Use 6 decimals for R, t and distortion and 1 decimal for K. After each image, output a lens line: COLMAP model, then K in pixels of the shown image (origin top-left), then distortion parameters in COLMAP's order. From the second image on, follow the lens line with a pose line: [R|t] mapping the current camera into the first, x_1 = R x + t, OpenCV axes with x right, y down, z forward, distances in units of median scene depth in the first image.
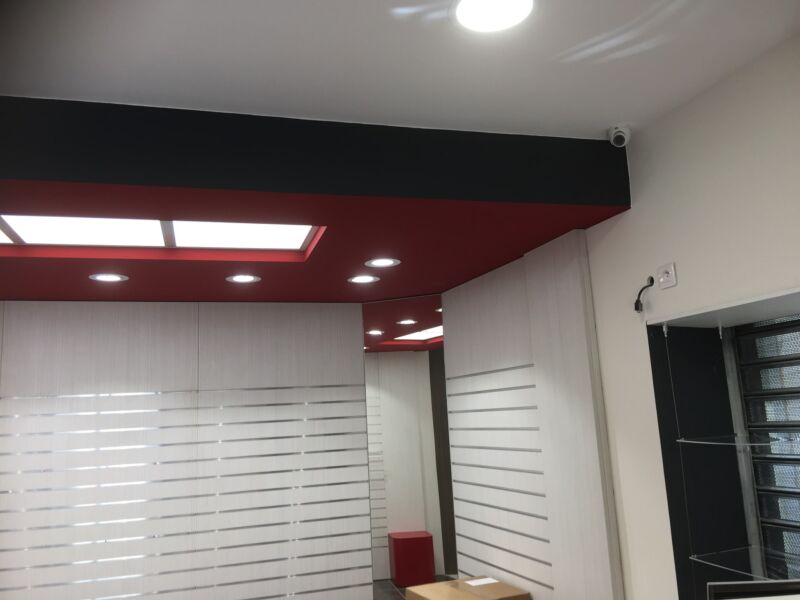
lens RADIAL K [[670.1, 0, 404.8], [0, 670.1, 300.0], [0, 0, 1]] dist [0.098811, 0.004513]
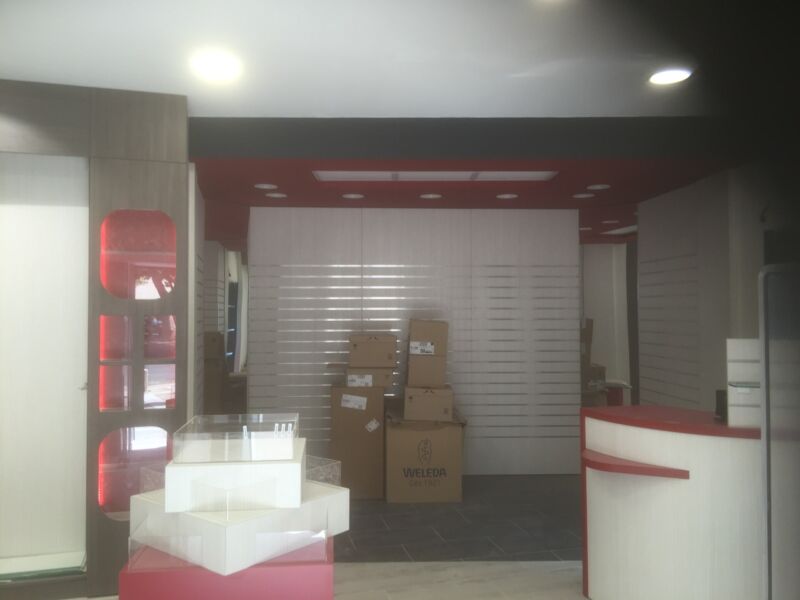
lens RADIAL K [[670.1, 0, 403.1], [0, 670.1, 300.3], [0, 0, 1]] dist [0.098811, 0.004513]
pose [[0.960814, 0.041146, -0.274124, -0.028295], [0.008773, 0.983912, 0.178437, -0.092732], [0.277056, -0.173850, 0.944995, -0.740901]]
